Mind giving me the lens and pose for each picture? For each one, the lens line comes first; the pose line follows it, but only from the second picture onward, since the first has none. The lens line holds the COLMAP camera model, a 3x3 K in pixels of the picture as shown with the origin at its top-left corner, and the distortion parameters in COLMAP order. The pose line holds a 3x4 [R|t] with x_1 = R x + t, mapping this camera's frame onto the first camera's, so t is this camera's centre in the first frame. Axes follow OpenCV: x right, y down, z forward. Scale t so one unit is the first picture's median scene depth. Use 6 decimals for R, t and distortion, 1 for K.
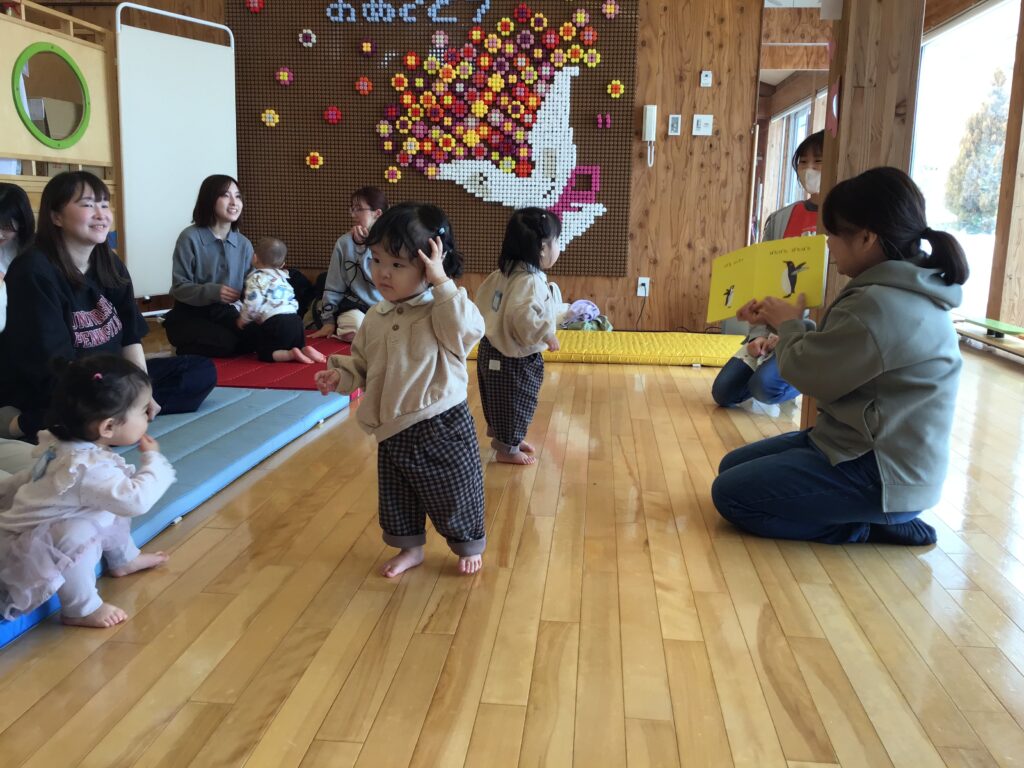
lens RADIAL K [[937.3, 0, 507.7], [0, 937.3, 374.8], [0, 0, 1]] dist [0.120271, -0.196086]
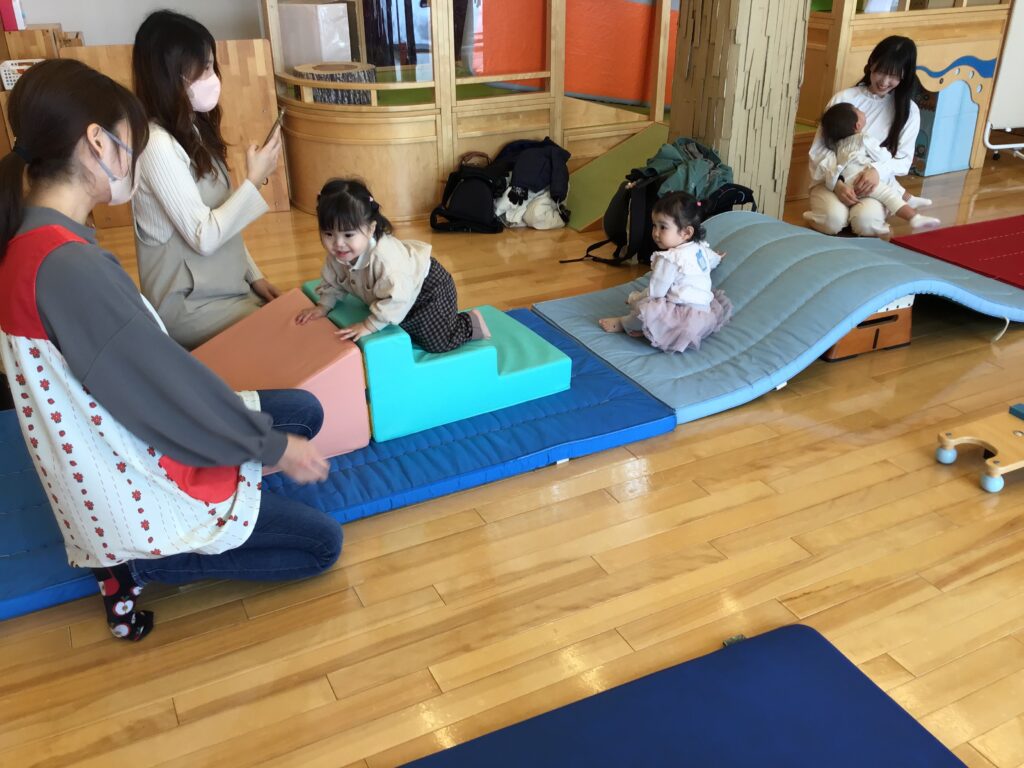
lens RADIAL K [[935.0, 0, 512.0], [0, 935.0, 384.0], [0, 0, 1]] dist [0.110137, -0.210884]
pose [[0.544191, 0.357318, -0.759065, 0.152623], [-0.132408, 0.930008, 0.342859, -0.098063], [0.828447, -0.086075, 0.553414, 0.028012]]
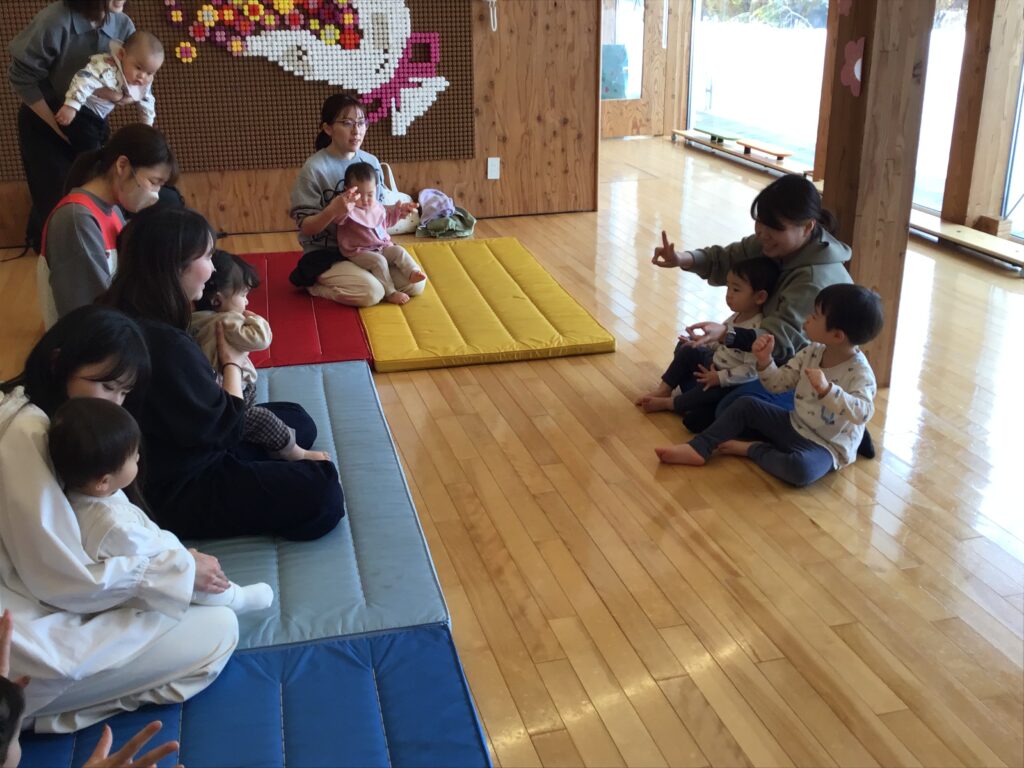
lens RADIAL K [[1141.0, 0, 511.9], [0, 1141.0, 370.2], [0, 0, 1]] dist [0.177229, -0.411287]
pose [[0.931200, -0.148931, 0.332694, -0.236191], [0.089254, 0.978100, 0.188027, -0.110897], [-0.353411, -0.145397, 0.924100, -0.047322]]
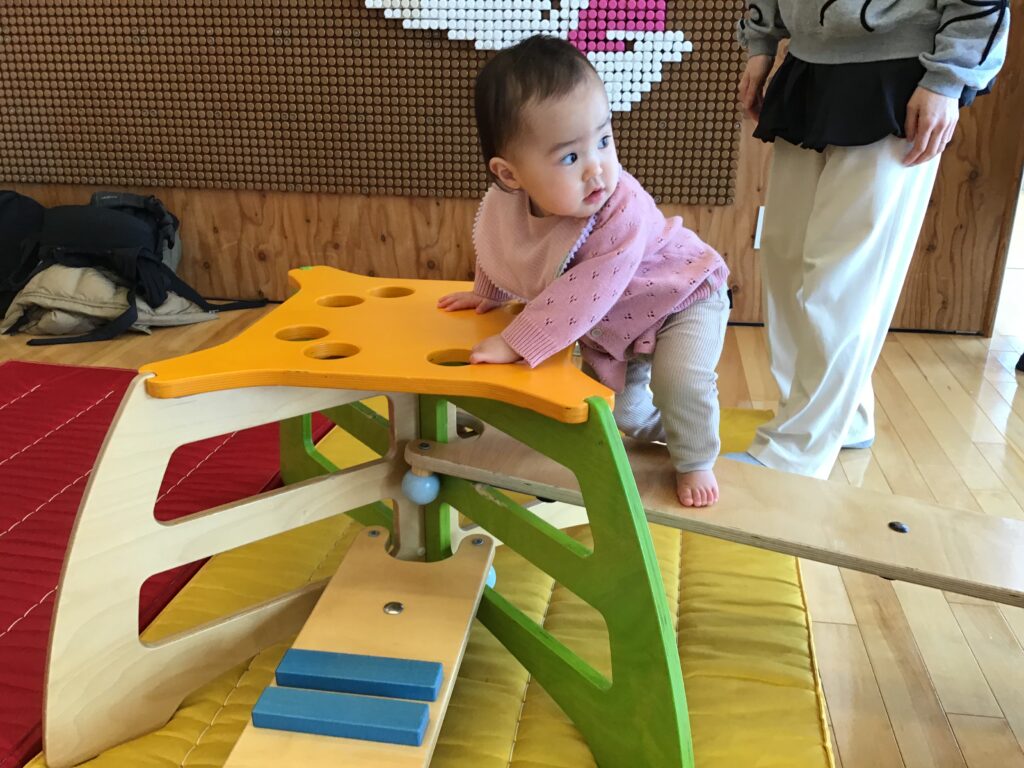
lens RADIAL K [[922.8, 0, 518.6], [0, 922.8, 387.0], [0, 0, 1]] dist [0.099107, -0.167128]
pose [[0.998984, 0.001722, -0.045023, 0.046539], [0.007218, 0.980246, 0.197652, -0.109077], [0.044474, -0.197776, 0.979238, 0.558034]]
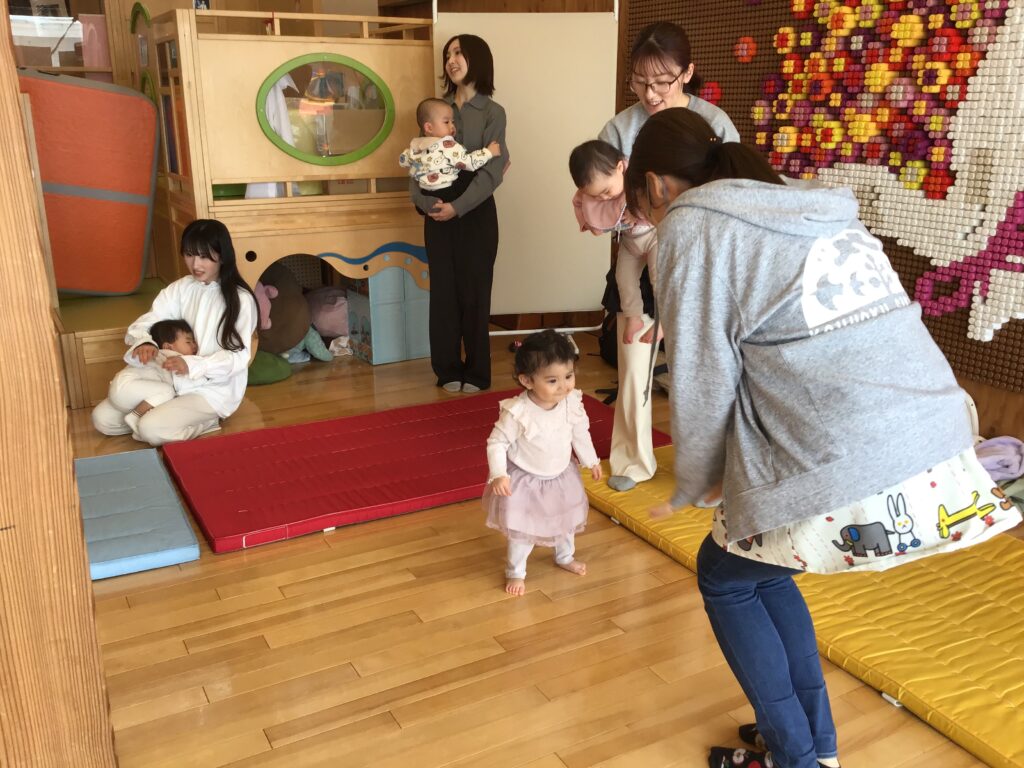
lens RADIAL K [[937.3, 0, 507.7], [0, 937.3, 374.8], [0, 0, 1]] dist [0.120271, -0.196086]
pose [[0.568861, 0.212038, -0.794630, 0.342715], [-0.129035, 0.977238, 0.168392, -0.170957], [0.812248, 0.006743, 0.583273, 0.469903]]
